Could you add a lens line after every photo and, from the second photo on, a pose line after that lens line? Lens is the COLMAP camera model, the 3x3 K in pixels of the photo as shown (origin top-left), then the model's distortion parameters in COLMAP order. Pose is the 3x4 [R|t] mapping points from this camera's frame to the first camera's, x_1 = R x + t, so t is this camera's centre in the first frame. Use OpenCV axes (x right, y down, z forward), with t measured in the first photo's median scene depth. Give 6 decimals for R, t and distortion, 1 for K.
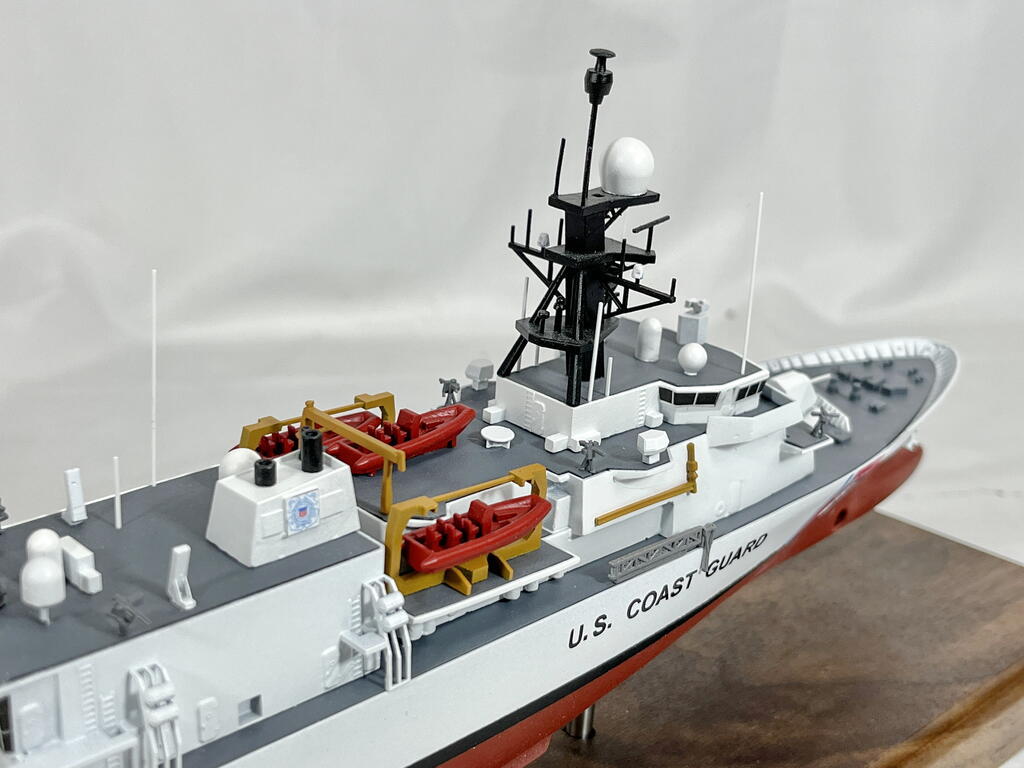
lens RADIAL K [[1432.0, 0, 512.0], [0, 1432.0, 384.0], [0, 0, 1]] dist [0.040038, 0.056063]
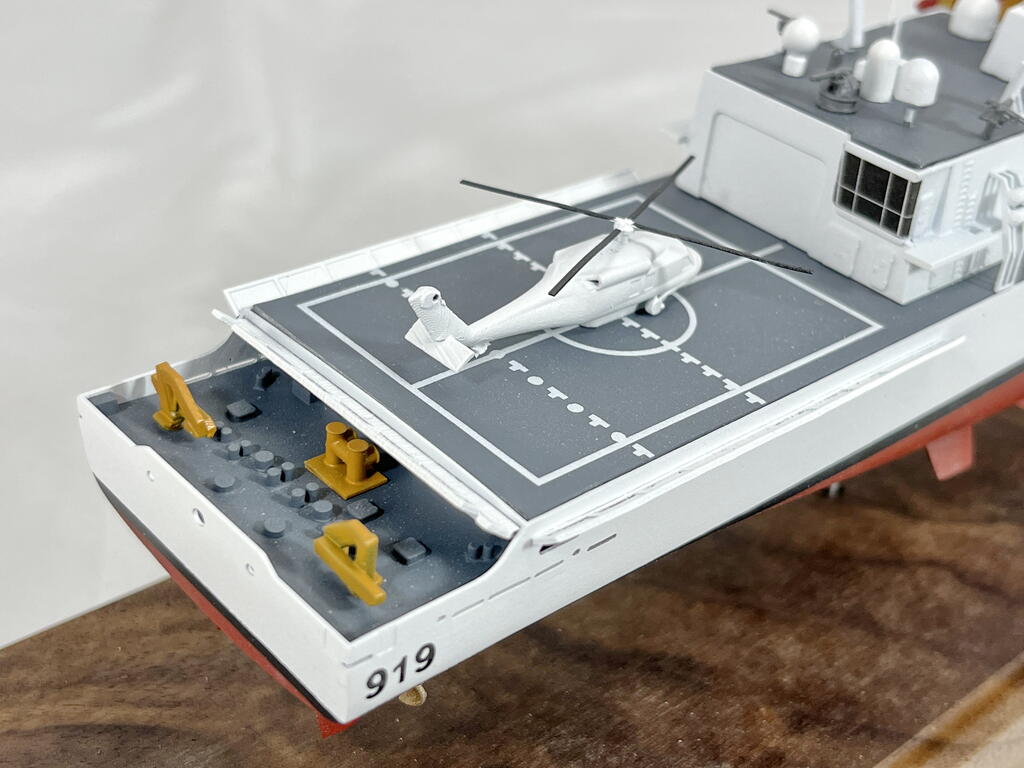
lens RADIAL K [[1432.0, 0, 512.0], [0, 1432.0, 384.0], [0, 0, 1]] dist [0.040038, 0.056063]
pose [[0.996481, 0.051315, -0.066283, -0.389668], [-0.034733, 0.972417, 0.230649, 0.087447], [0.076290, -0.227535, 0.970777, -0.051169]]
